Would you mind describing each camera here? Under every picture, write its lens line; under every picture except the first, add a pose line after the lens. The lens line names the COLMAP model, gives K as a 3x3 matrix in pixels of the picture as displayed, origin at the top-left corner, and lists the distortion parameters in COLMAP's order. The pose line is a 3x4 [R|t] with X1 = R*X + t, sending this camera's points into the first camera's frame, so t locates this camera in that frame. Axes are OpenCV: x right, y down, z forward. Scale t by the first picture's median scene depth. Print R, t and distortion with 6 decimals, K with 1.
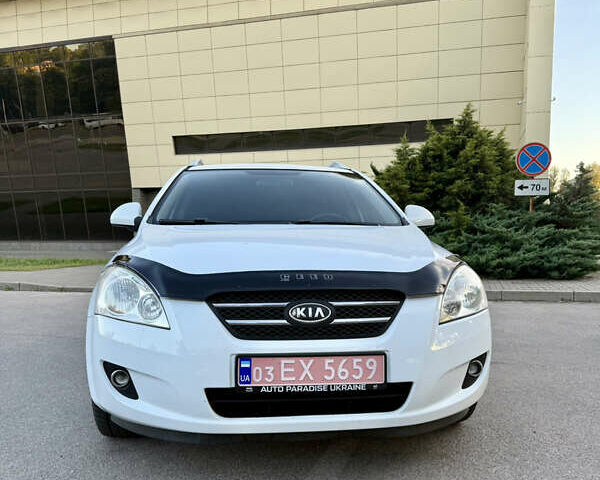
lens RADIAL K [[575.8, 0, 301.6], [0, 575.8, 290.1], [0, 0, 1]] dist [0.185927, -0.406109]
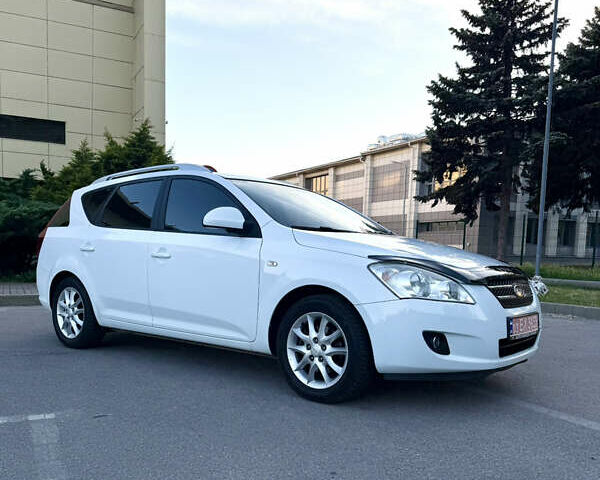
lens RADIAL K [[580.4, 0, 300.5], [0, 580.4, 299.1], [0, 0, 1]] dist [0.141420, -0.293449]
pose [[0.712814, -0.036531, 0.700401, -1.584218], [0.034996, 0.999251, 0.016502, 0.012929], [-0.700480, 0.012748, 0.713558, 0.224230]]
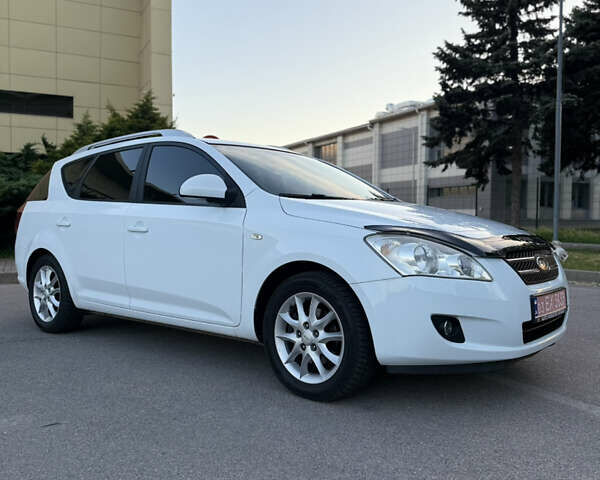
lens RADIAL K [[576.8, 0, 300.7], [0, 576.8, 231.9], [0, 0, 1]] dist [0.165894, -0.389451]
pose [[0.727934, -0.009384, 0.685583, -1.384871], [0.054158, 0.997569, -0.043850, -0.006967], [-0.683505, 0.069050, 0.726673, 0.337639]]
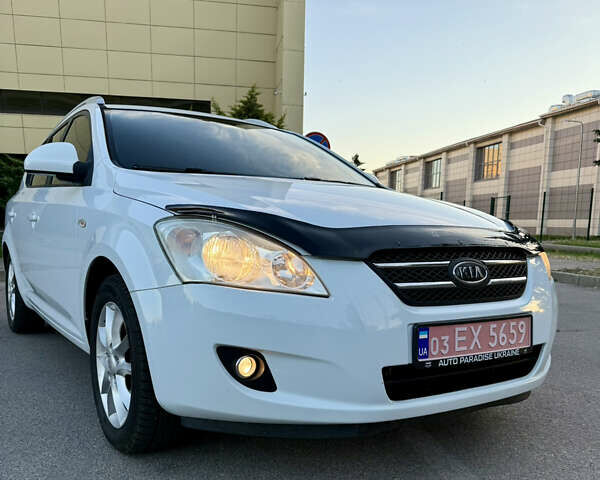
lens RADIAL K [[569.4, 0, 301.2], [0, 569.4, 306.7], [0, 0, 1]] dist [0.169510, -0.330168]
pose [[0.893182, -0.042754, 0.447659, -0.590076], [0.019171, 0.998185, 0.057082, 0.035439], [-0.449287, -0.042402, 0.892381, 0.327426]]
